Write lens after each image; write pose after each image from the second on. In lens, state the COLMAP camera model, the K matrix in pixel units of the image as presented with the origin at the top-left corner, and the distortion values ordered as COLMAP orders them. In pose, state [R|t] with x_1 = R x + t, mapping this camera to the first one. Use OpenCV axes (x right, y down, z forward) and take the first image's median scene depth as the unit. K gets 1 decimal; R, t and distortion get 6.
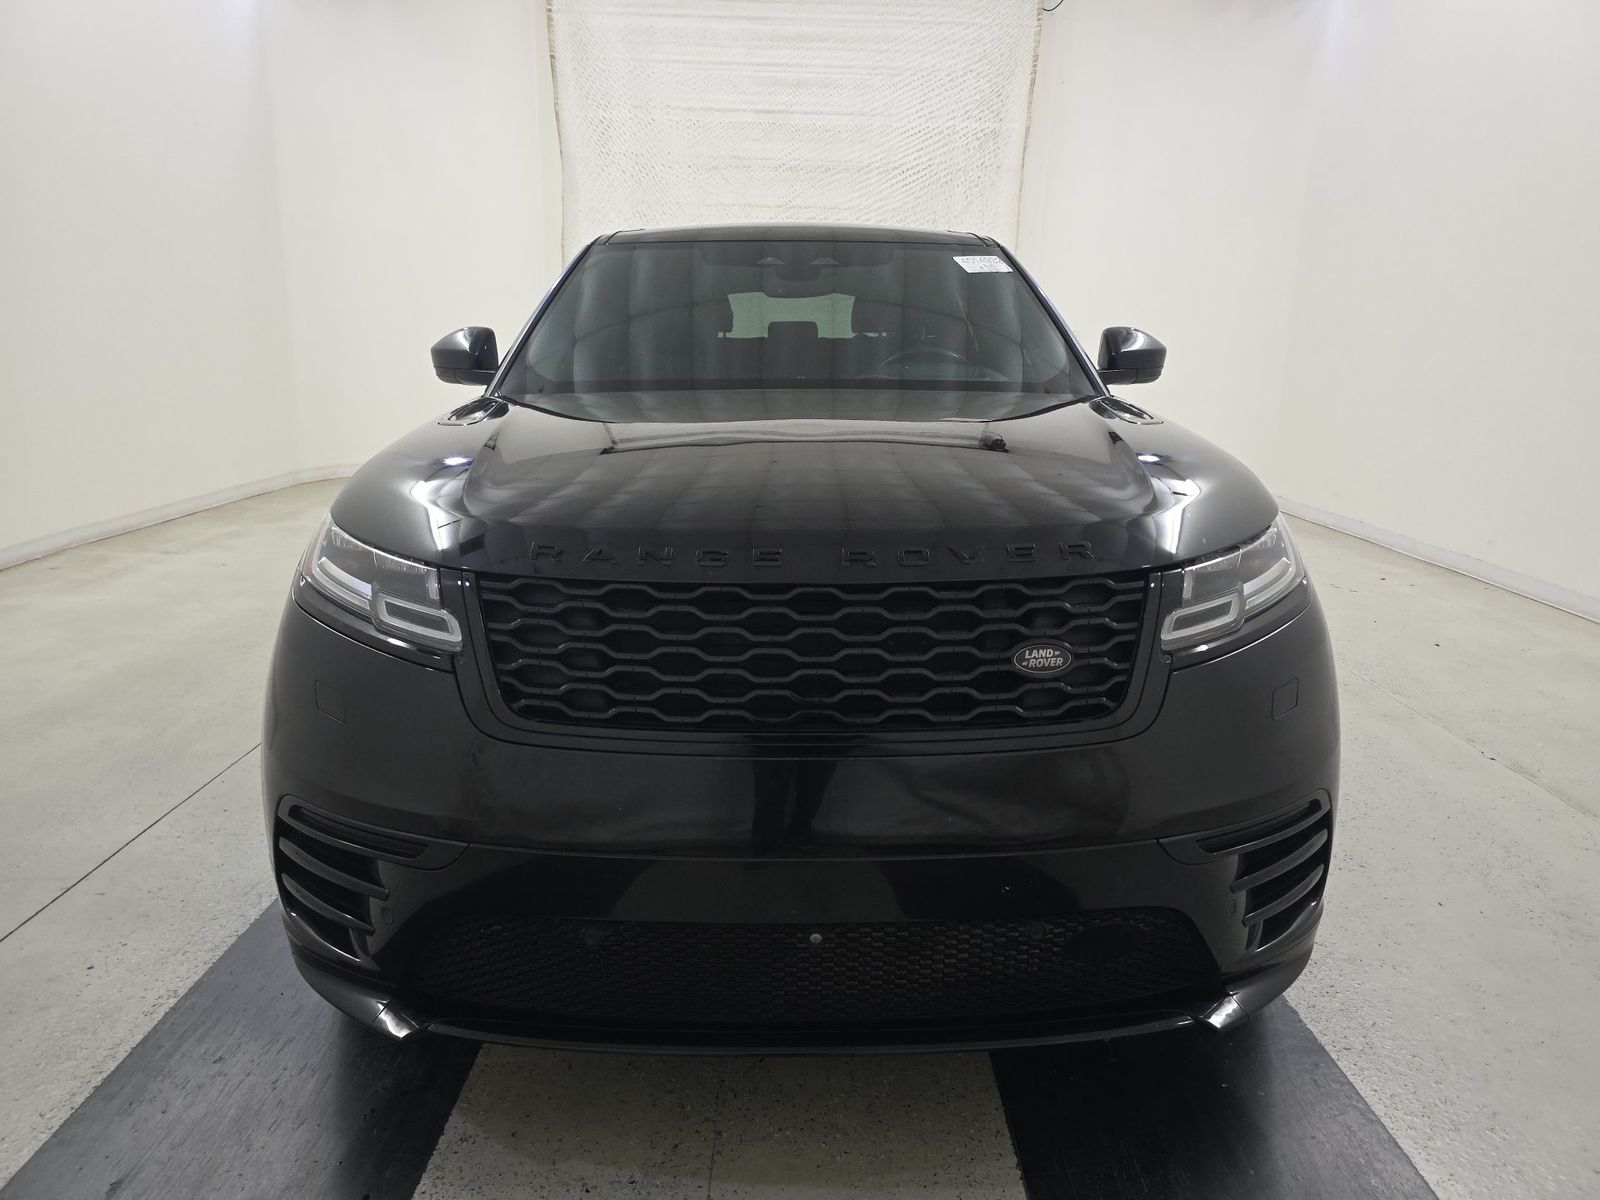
lens RADIAL K [[1079.1, 0, 806.9], [0, 1079.1, 592.7], [0, 0, 1]] dist [0.008366, -0.019951]
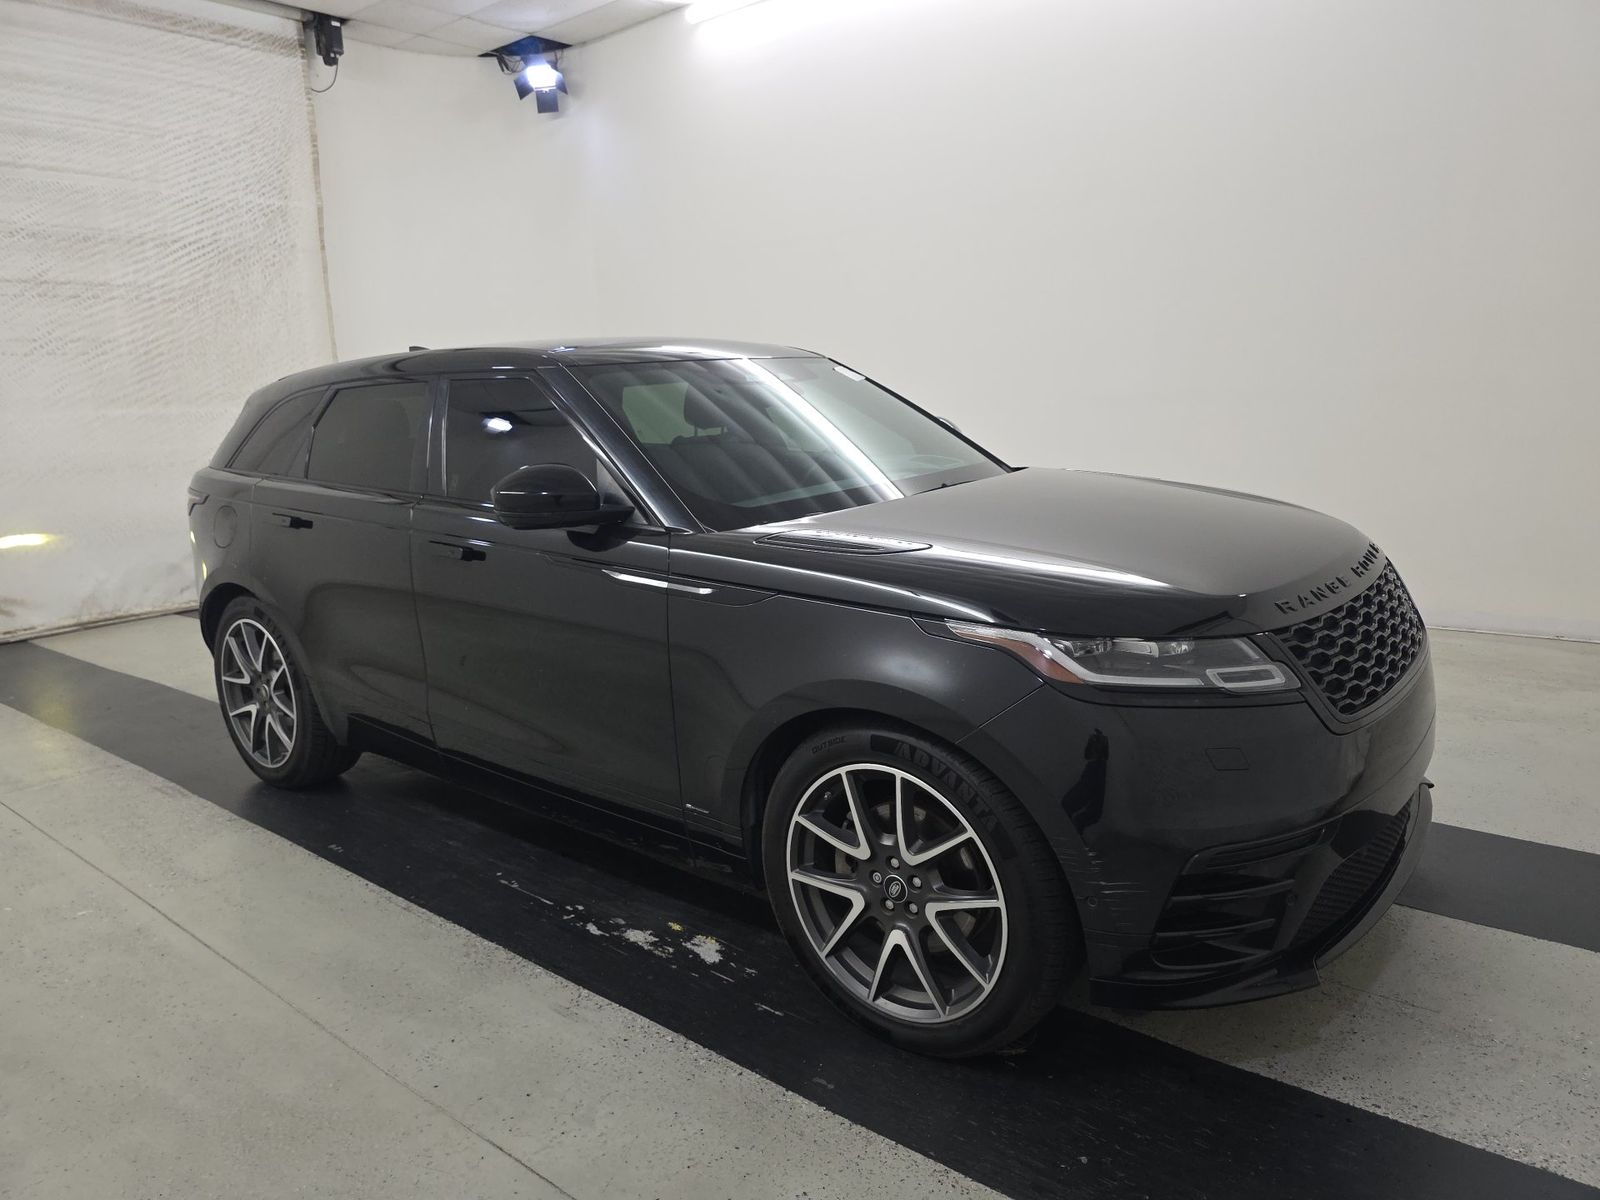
lens RADIAL K [[1079.1, 0, 806.9], [0, 1079.1, 592.7], [0, 0, 1]] dist [0.008366, -0.019951]
pose [[0.641599, -0.183044, 0.744879, -0.293501], [0.223034, 0.973669, 0.047157, -0.045447], [-0.733898, 0.135877, 0.665531, 0.087821]]
